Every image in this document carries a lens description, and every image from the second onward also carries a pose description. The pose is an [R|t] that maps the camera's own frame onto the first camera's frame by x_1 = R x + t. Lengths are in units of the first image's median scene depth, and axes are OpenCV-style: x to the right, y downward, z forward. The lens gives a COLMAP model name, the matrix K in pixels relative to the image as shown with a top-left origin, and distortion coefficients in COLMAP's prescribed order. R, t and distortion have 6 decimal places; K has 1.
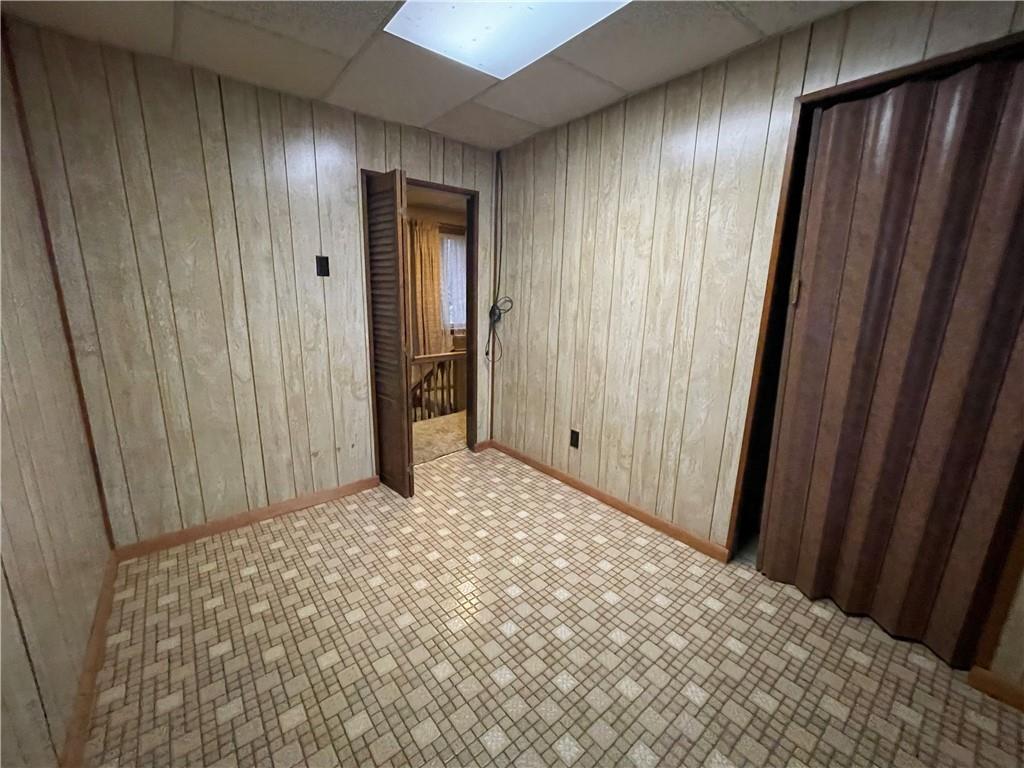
lens RADIAL K [[410.6, 0, 513.6], [0, 410.6, 386.1], [0, 0, 1]] dist [-0.016933, 0.000064]
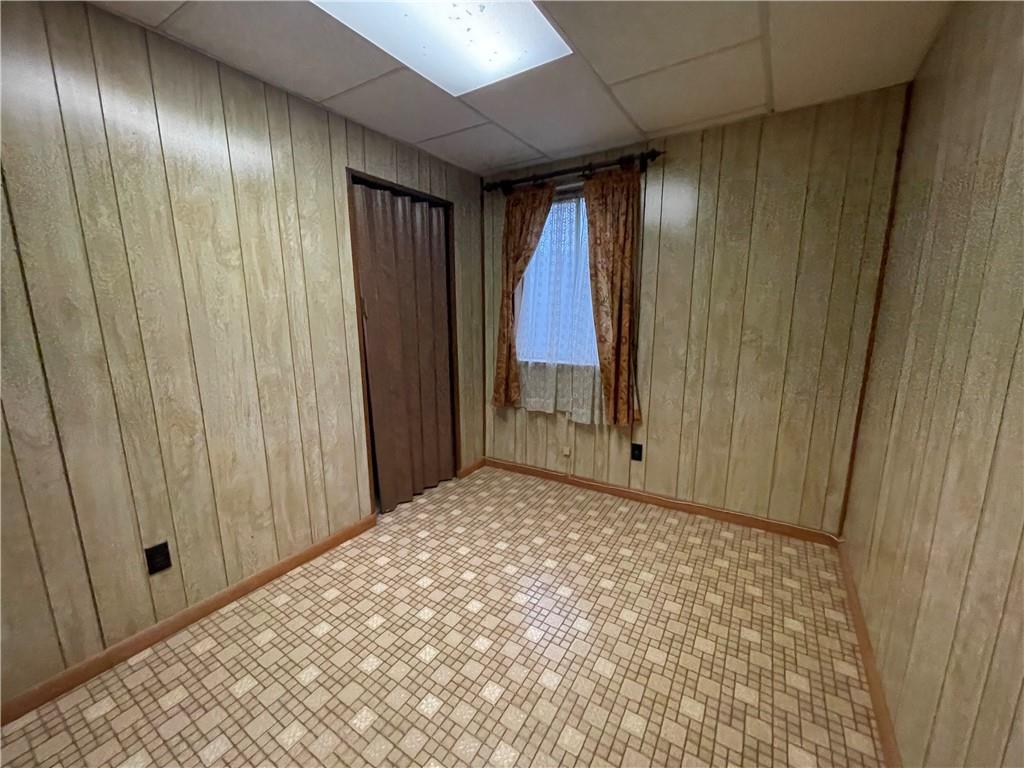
lens RADIAL K [[412.5, 0, 506.2], [0, 412.5, 384.9], [0, 0, 1]] dist [0.001332, 0.000239]
pose [[-0.308760, -0.182431, 0.933481, -0.710769], [0.216092, 0.942314, 0.255632, -0.206844], [-0.926267, 0.280647, -0.251527, 0.839754]]
